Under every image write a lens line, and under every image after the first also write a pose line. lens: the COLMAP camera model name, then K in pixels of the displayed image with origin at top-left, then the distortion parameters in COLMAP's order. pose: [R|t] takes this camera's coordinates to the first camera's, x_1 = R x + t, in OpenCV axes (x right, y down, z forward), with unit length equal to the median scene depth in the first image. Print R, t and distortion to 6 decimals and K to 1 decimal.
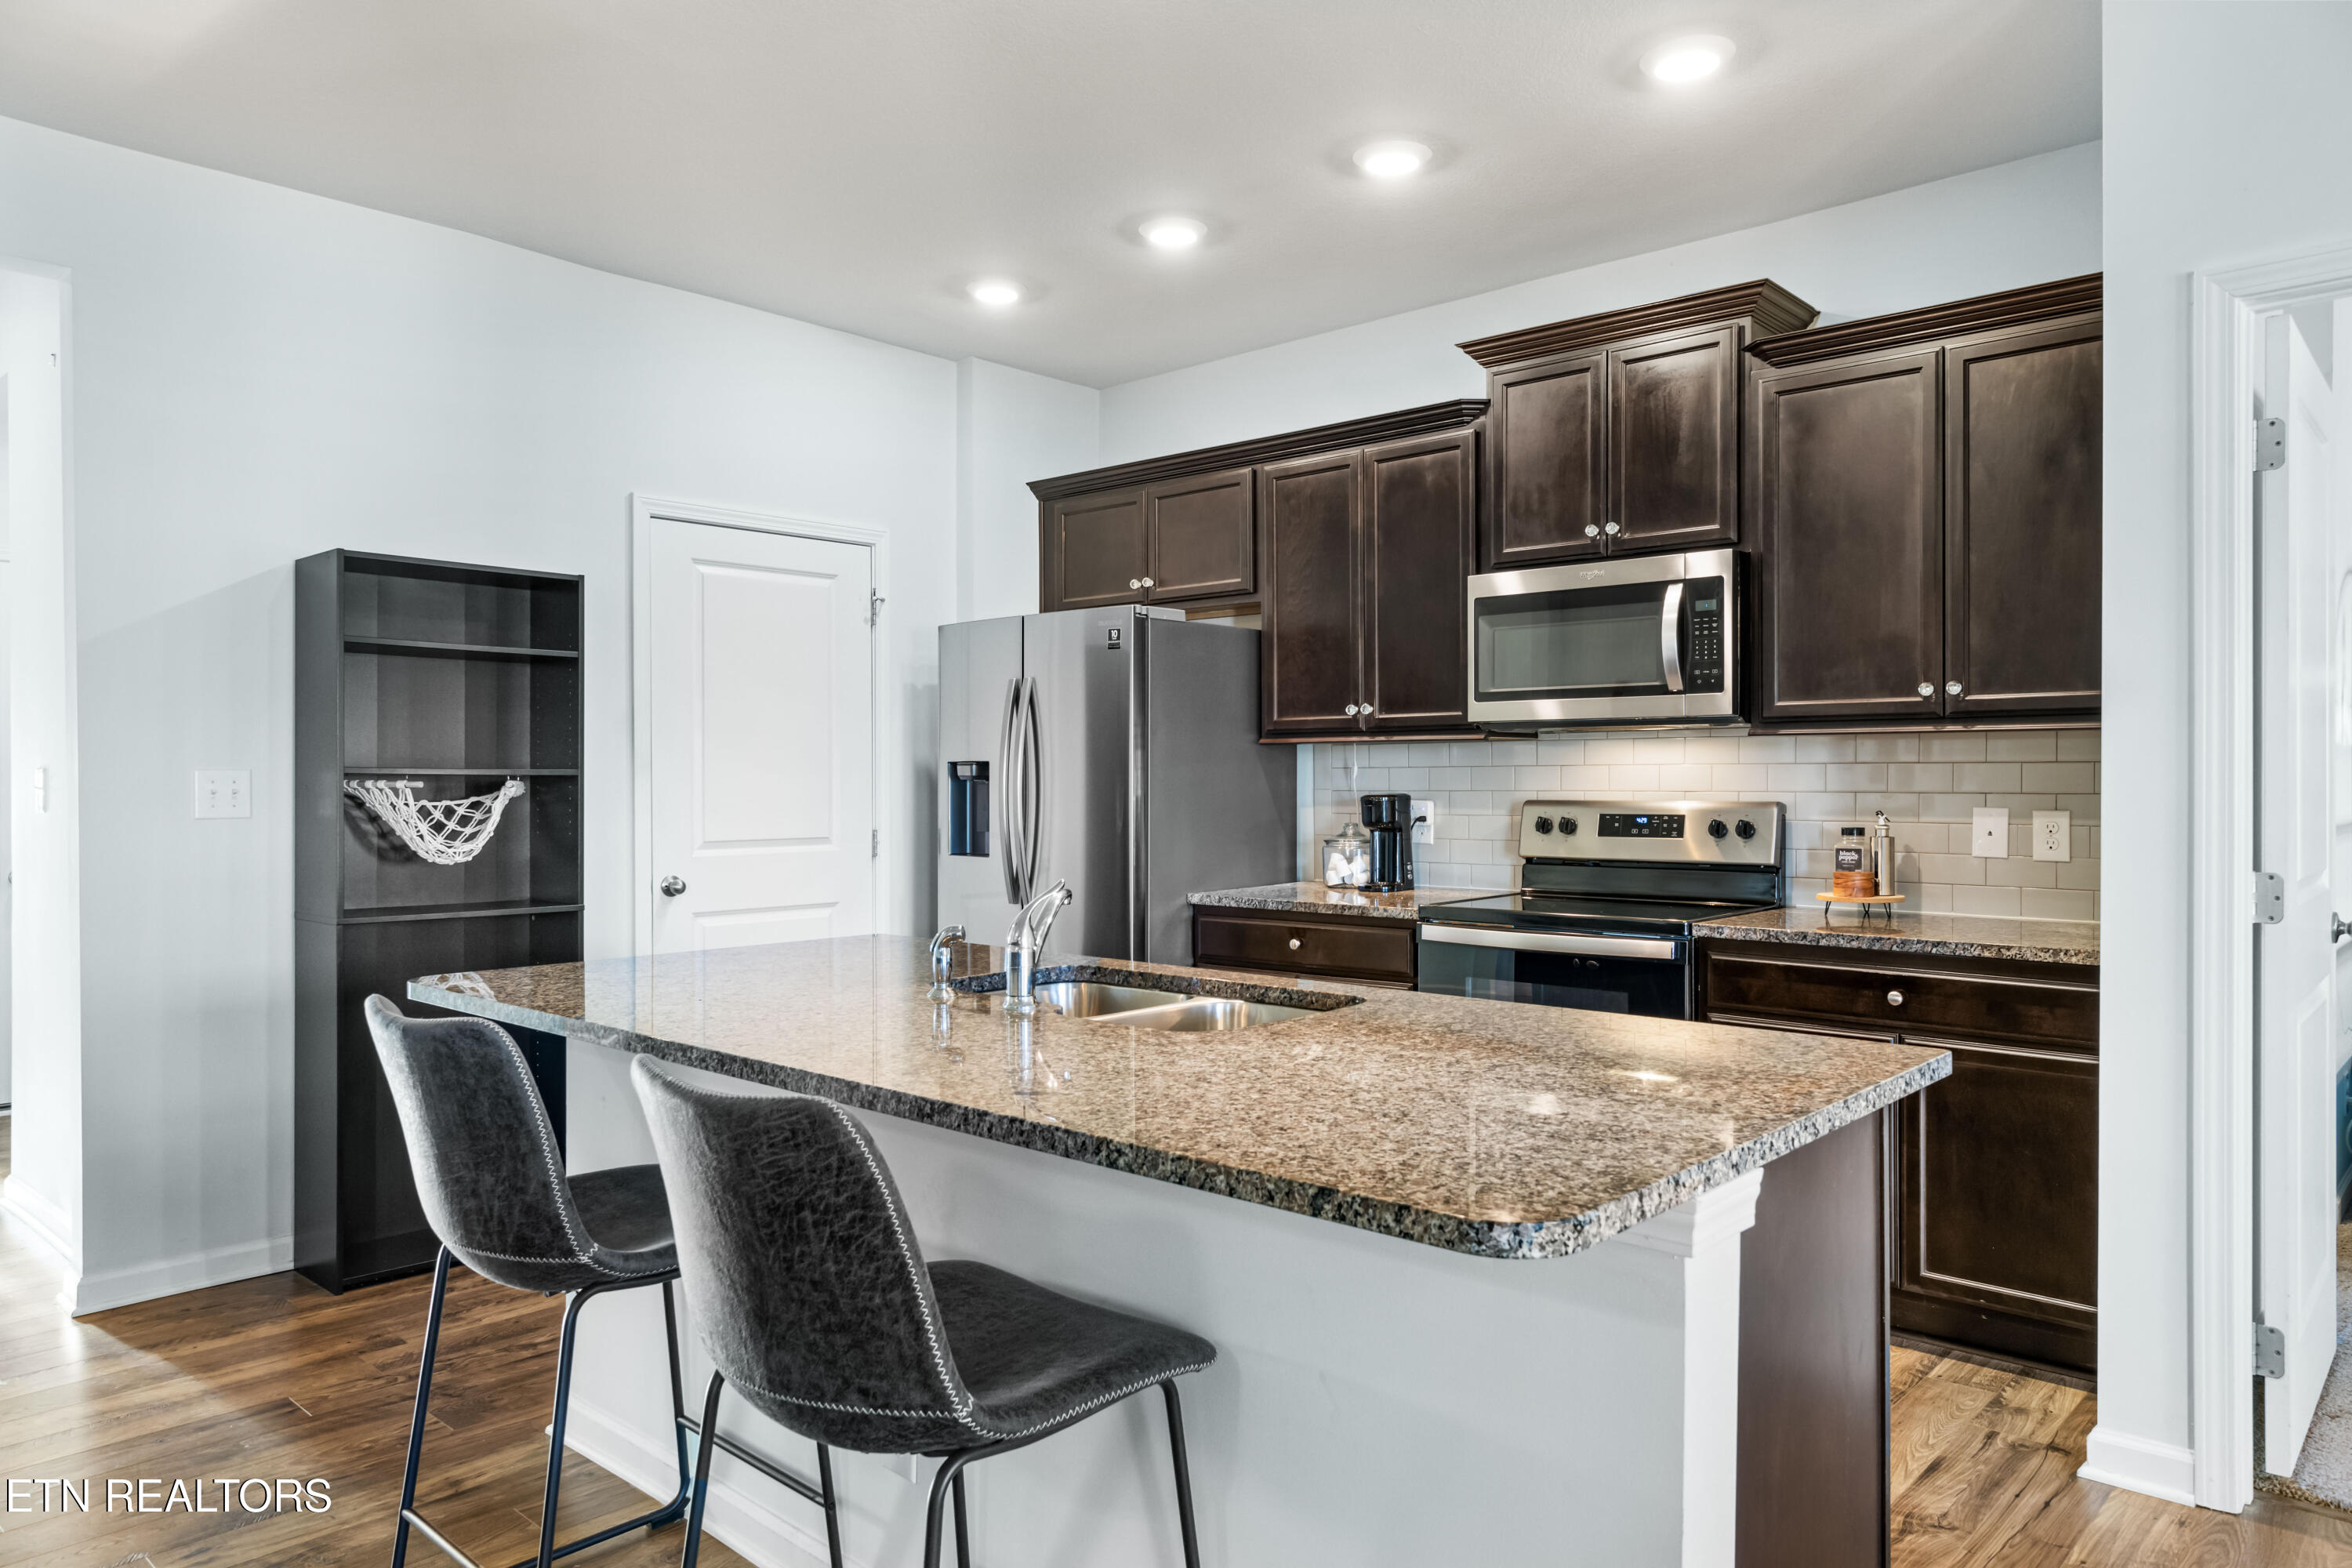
lens RADIAL K [[1547.8, 0, 1140.3], [0, 1547.8, 773.1], [0, 0, 1]] dist [0.007577, -0.003701]
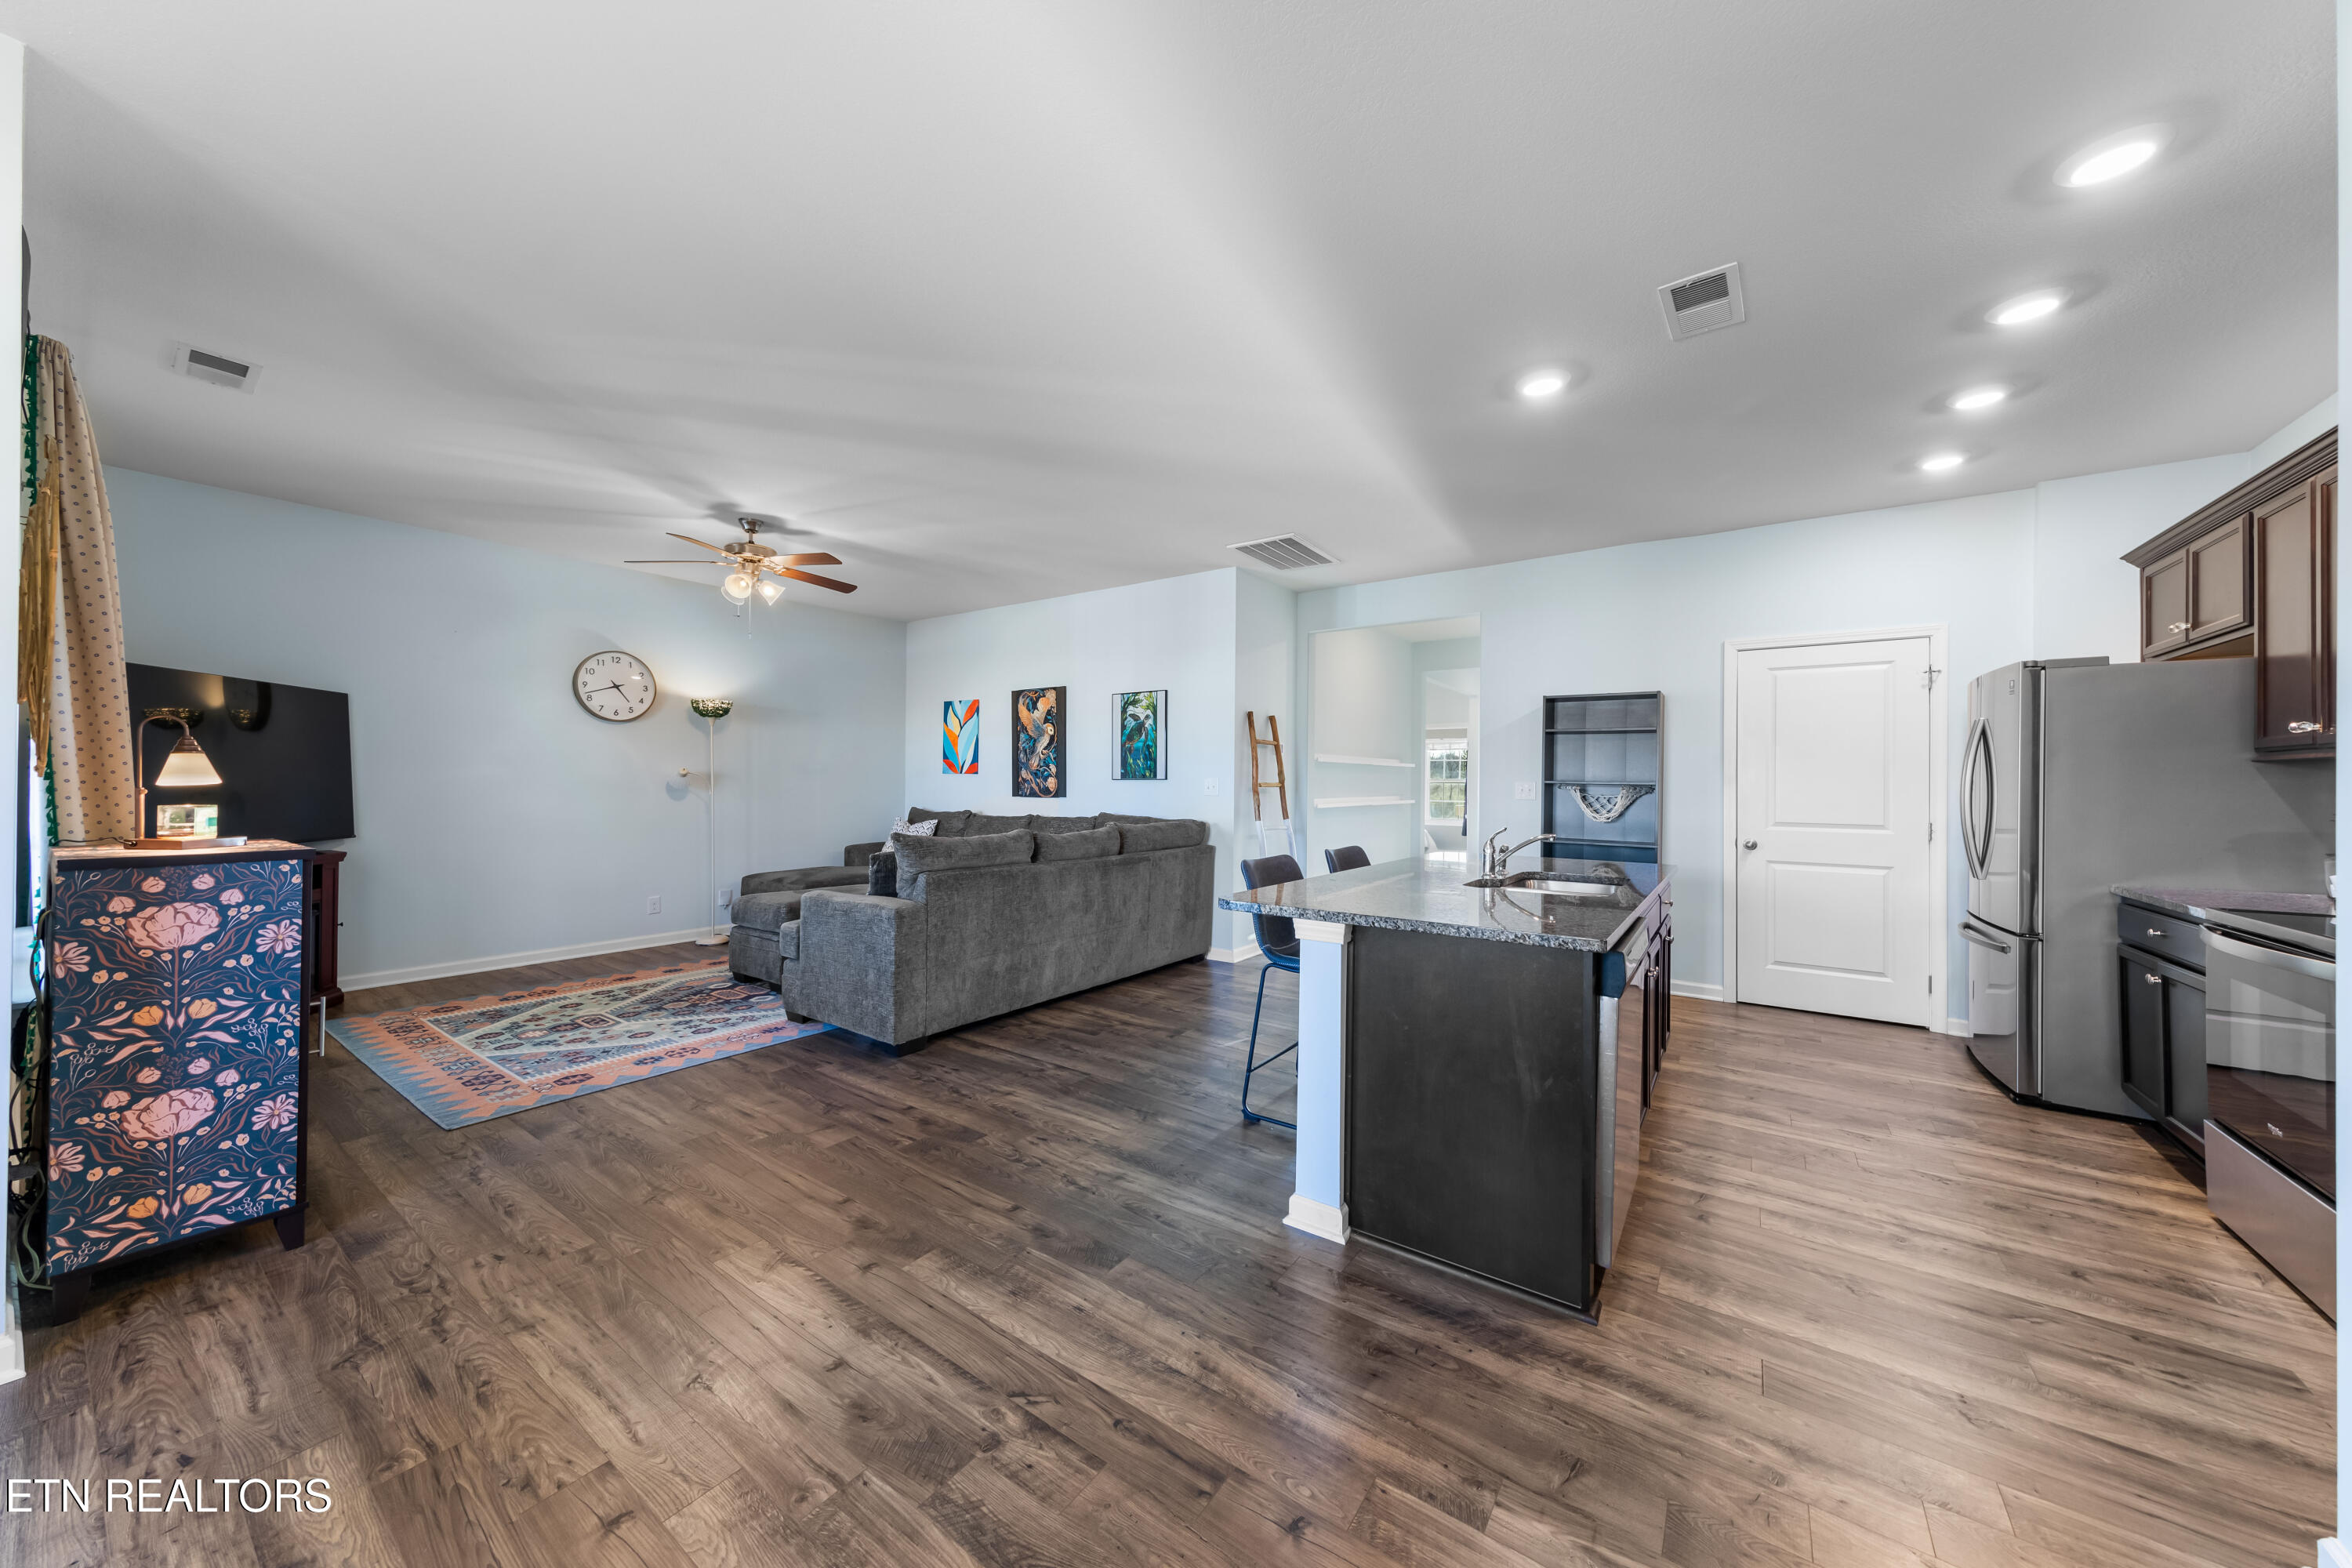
lens RADIAL K [[787.5, 0, 1164.4], [0, 787.5, 778.7], [0, 0, 1]] dist [0.000170, 0.000305]
pose [[0.128377, -0.000853, -0.991725, 0.654199], [-0.007194, 0.999973, -0.001792, -0.000146], [0.991699, 0.007364, 0.128367, 0.192341]]
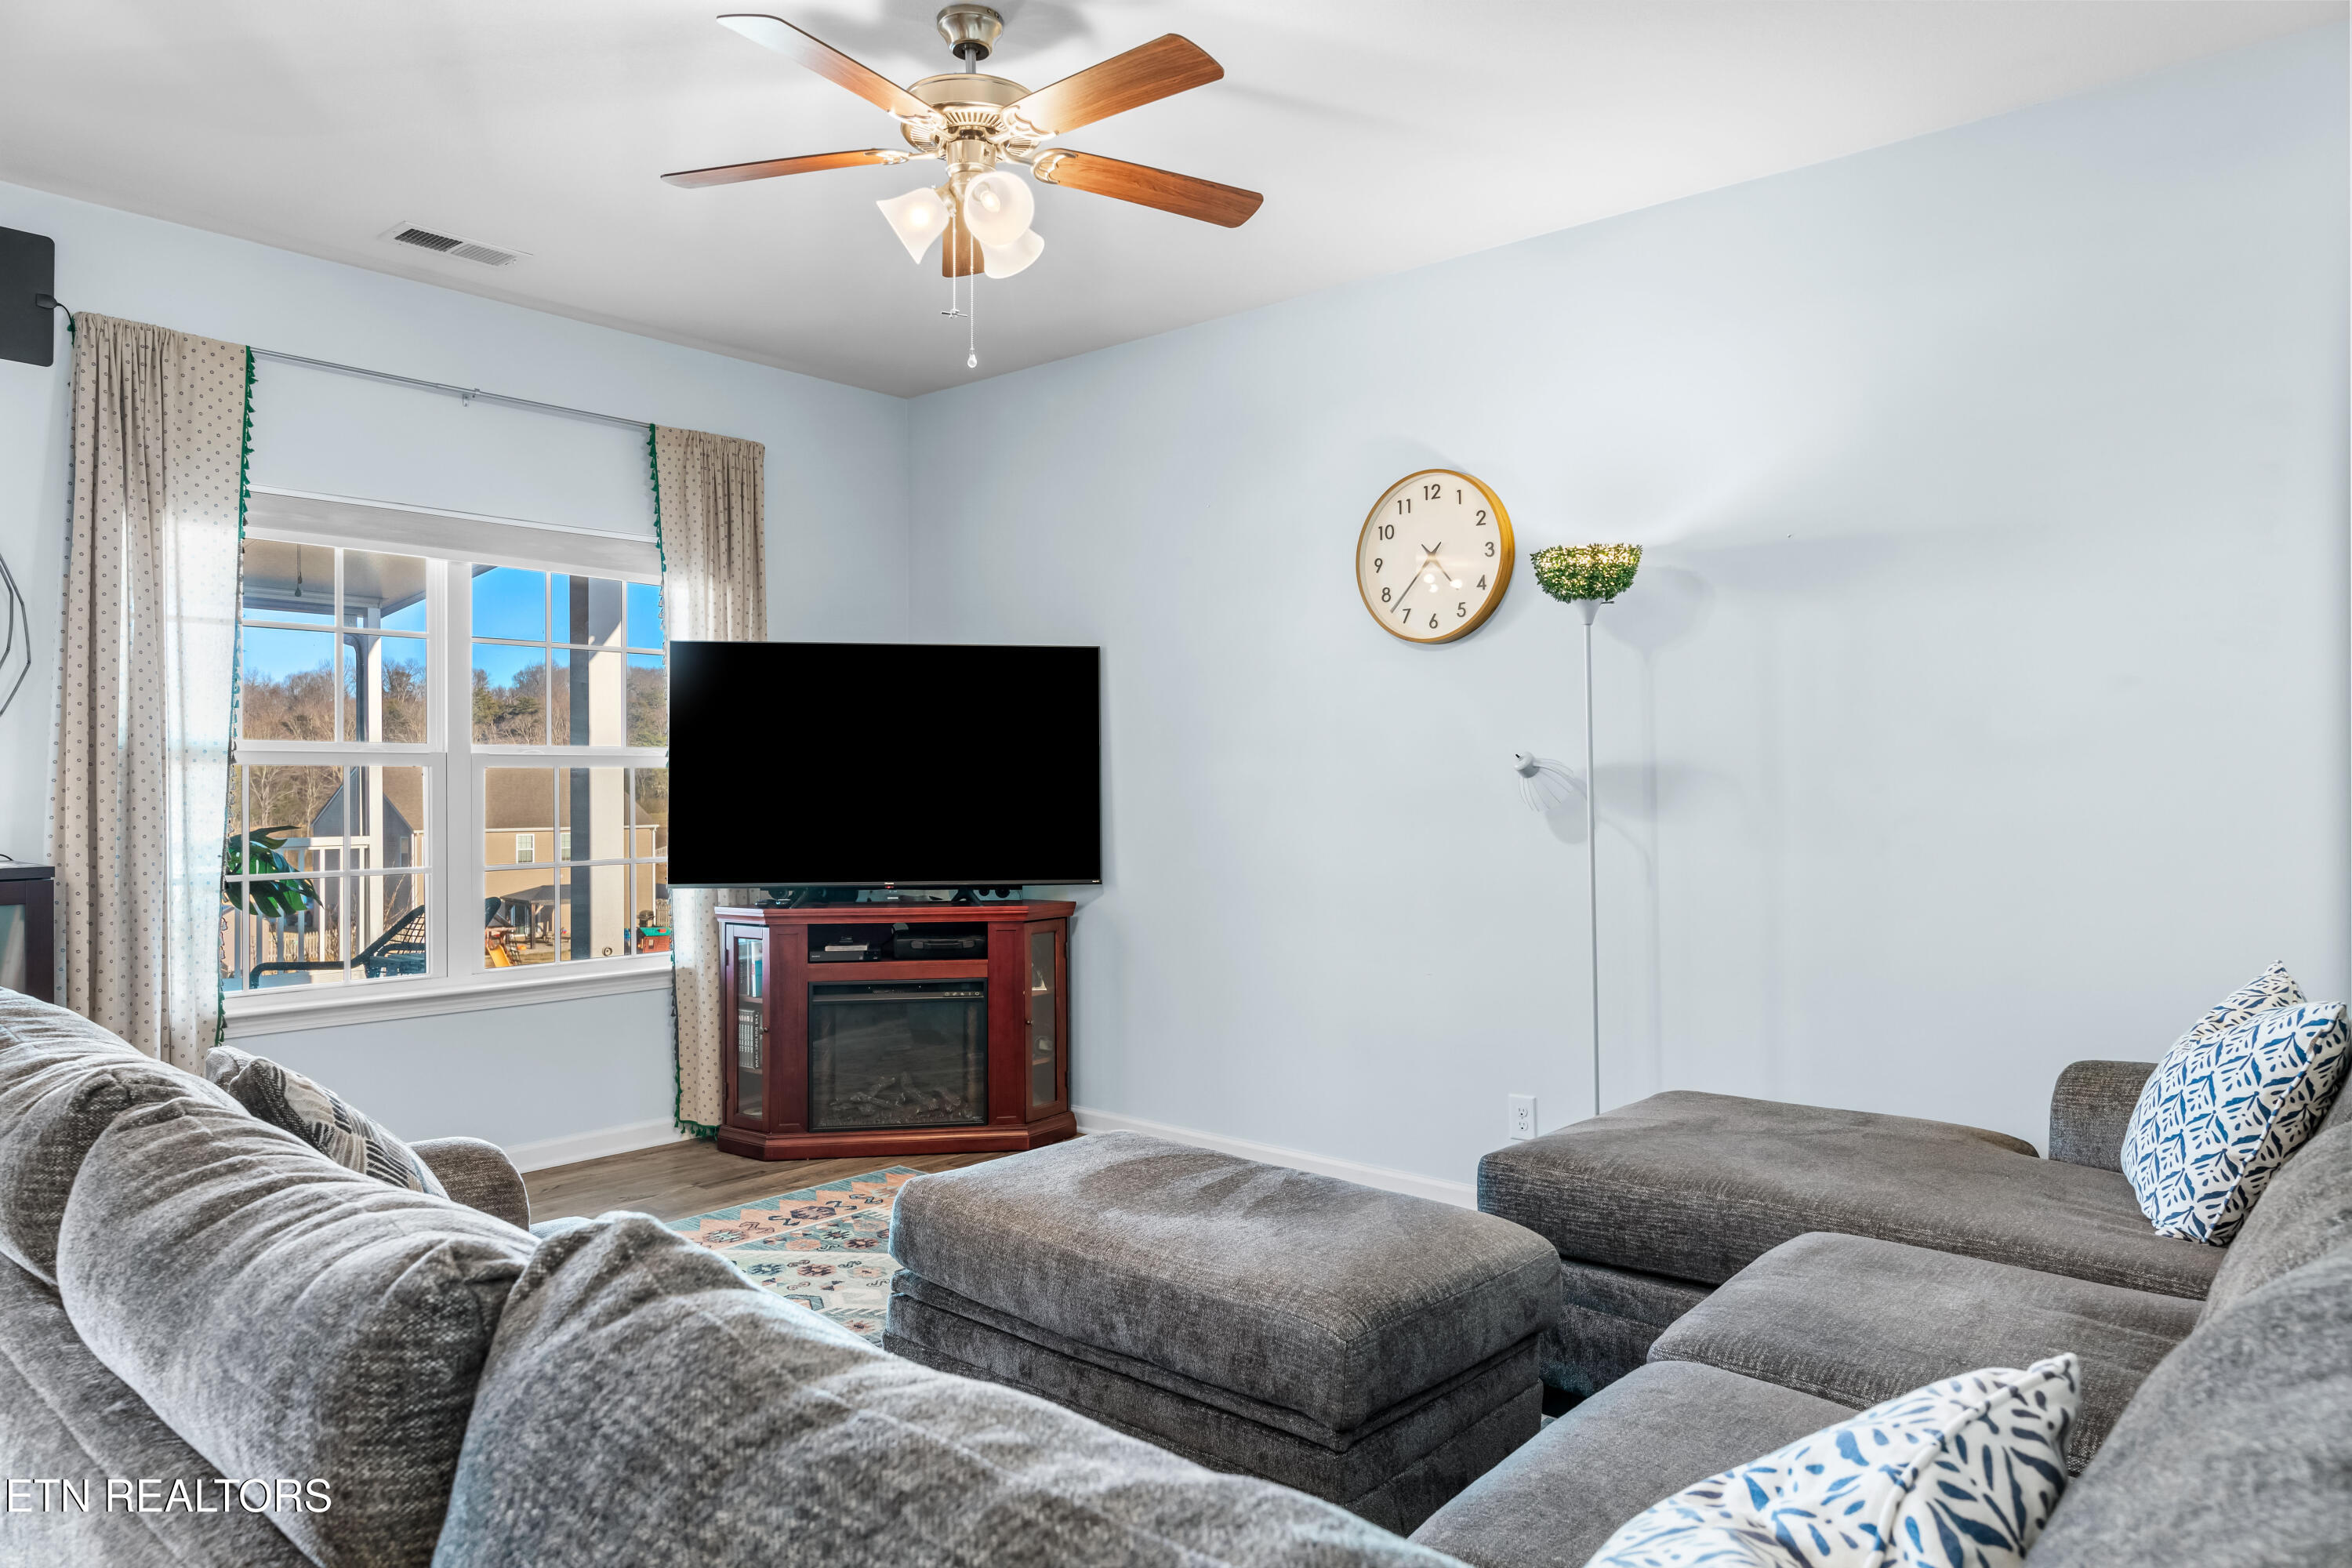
lens RADIAL K [[1496.0, 0, 1180.3], [0, 1496.0, 785.2], [0, 0, 1]] dist [0.000993, 0.000065]
pose [[-0.998947, 0.007316, -0.045294, -0.665163], [0.006798, 0.999910, 0.011584, -0.008540], [0.045374, 0.011263, -0.998907, 0.487915]]
